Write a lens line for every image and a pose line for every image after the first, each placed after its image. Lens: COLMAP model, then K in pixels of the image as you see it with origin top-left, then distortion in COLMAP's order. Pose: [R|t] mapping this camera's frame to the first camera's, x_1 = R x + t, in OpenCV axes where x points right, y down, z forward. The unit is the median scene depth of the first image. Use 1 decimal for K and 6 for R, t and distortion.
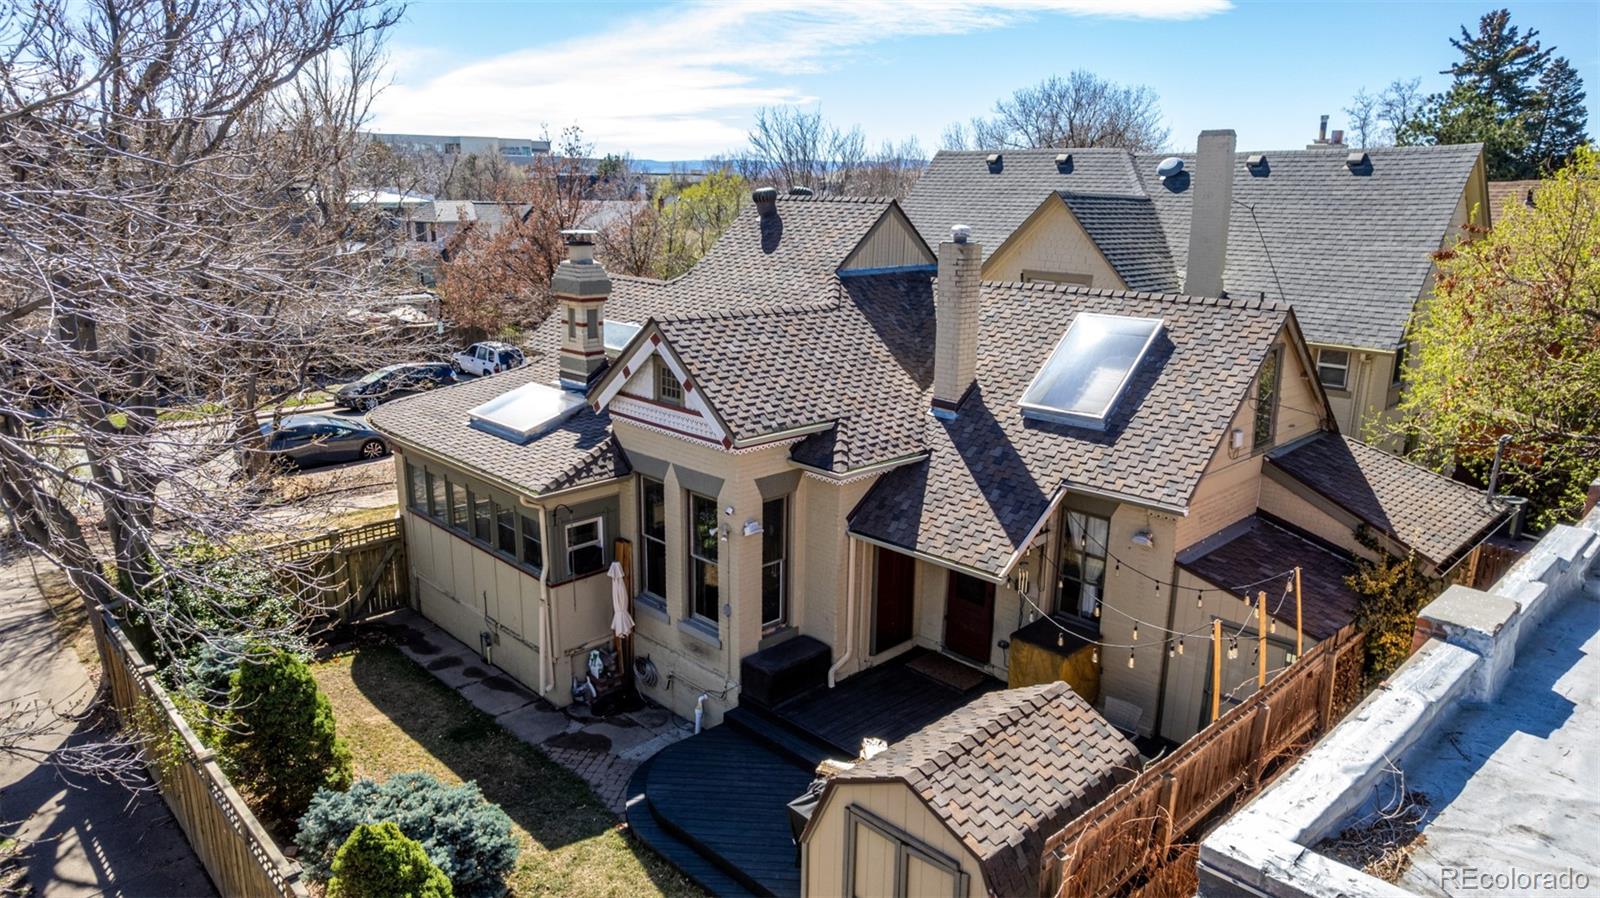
lens RADIAL K [[1023.7, 0, 797.2], [0, 1023.7, 448.7], [0, 0, 1]] dist [-0.074562, 0.065704]
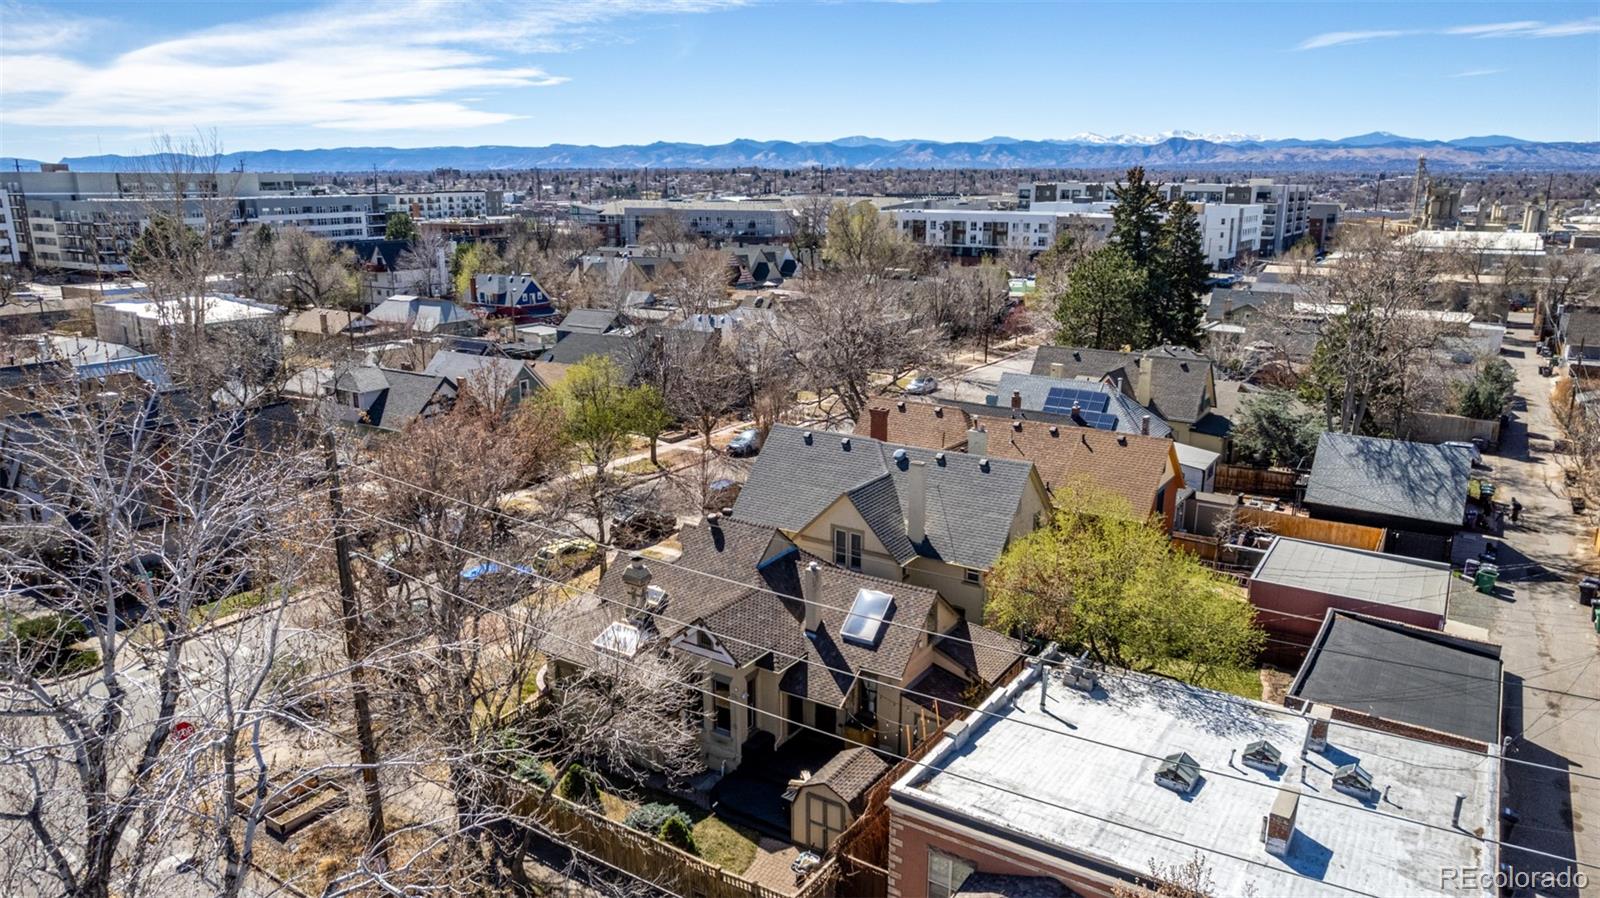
lens RADIAL K [[1054.7, 0, 800.0], [0, 1054.7, 449.0], [0, 0, 1]] dist [-0.076352, 0.069712]
pose [[0.975141, -0.067541, 0.211041, -0.425050], [0.066108, 0.997716, 0.013850, -0.569493], [-0.211494, 0.000446, 0.977379, -1.626467]]
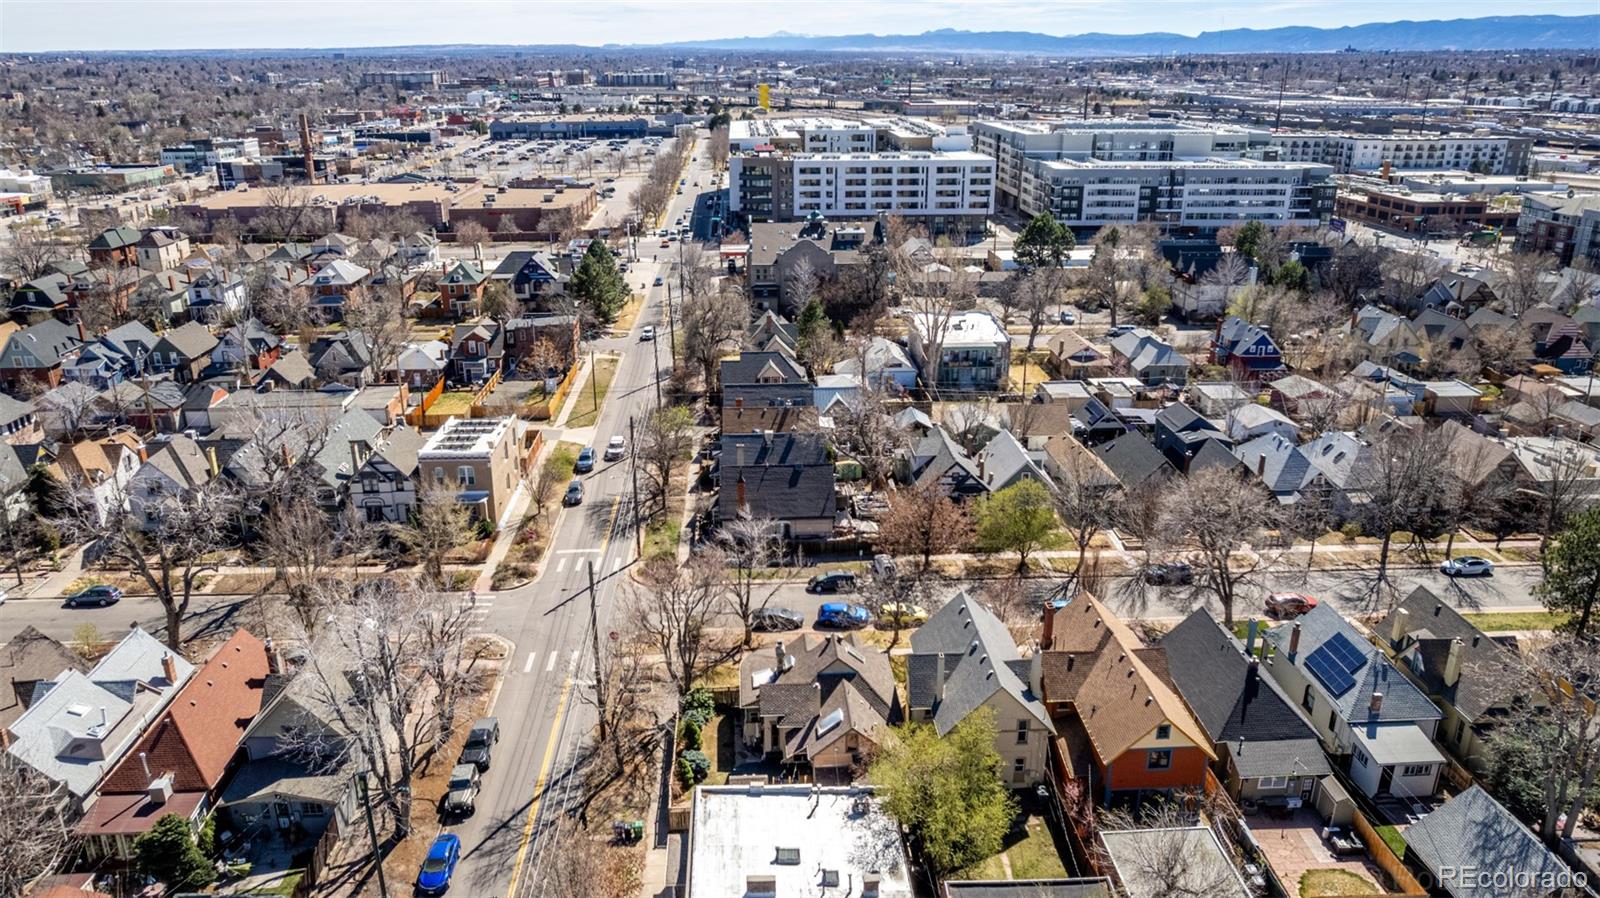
lens RADIAL K [[1091.0, 0, 799.9], [0, 1091.0, 465.4], [0, 0, 1]] dist [-0.031920, 0.001459]
pose [[0.759319, 0.217401, -0.613329, 3.131438], [-0.149836, 0.975626, 0.160319, -2.110254], [0.633233, -0.029834, 0.773386, -3.093361]]
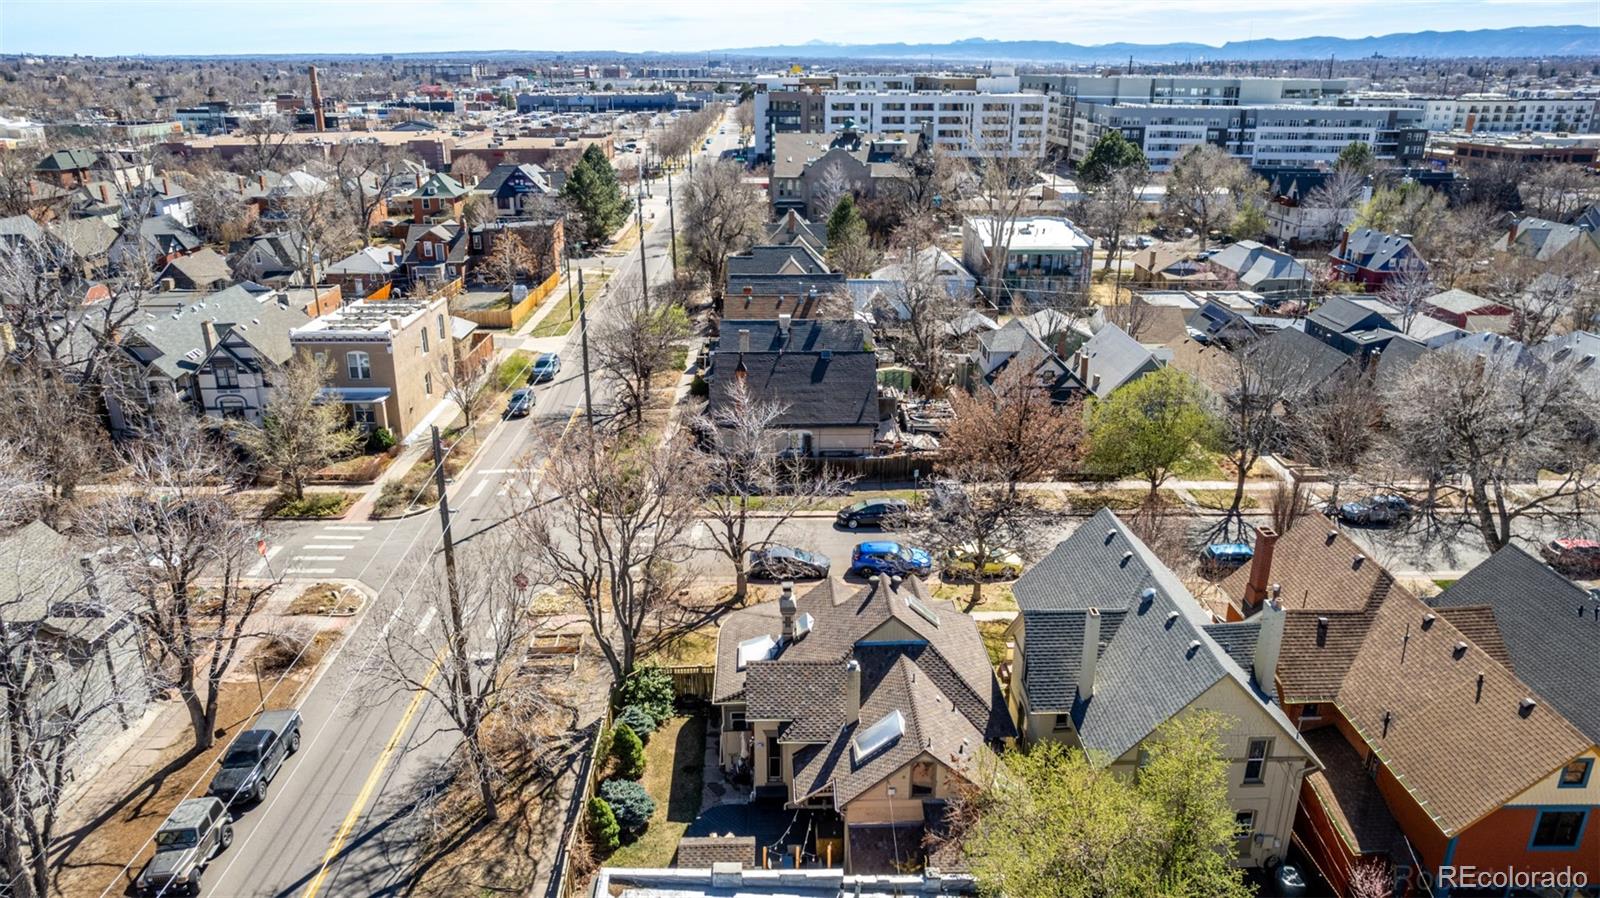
lens RADIAL K [[1068.6, 0, 800.0], [0, 1068.6, 449.0], [0, 0, 1]] dist [-0.055563, 0.051456]
pose [[0.740115, 0.221275, -0.635033, 1.675746], [-0.159041, 0.975121, 0.154420, -1.161040], [0.653403, -0.013292, 0.756893, -1.109833]]
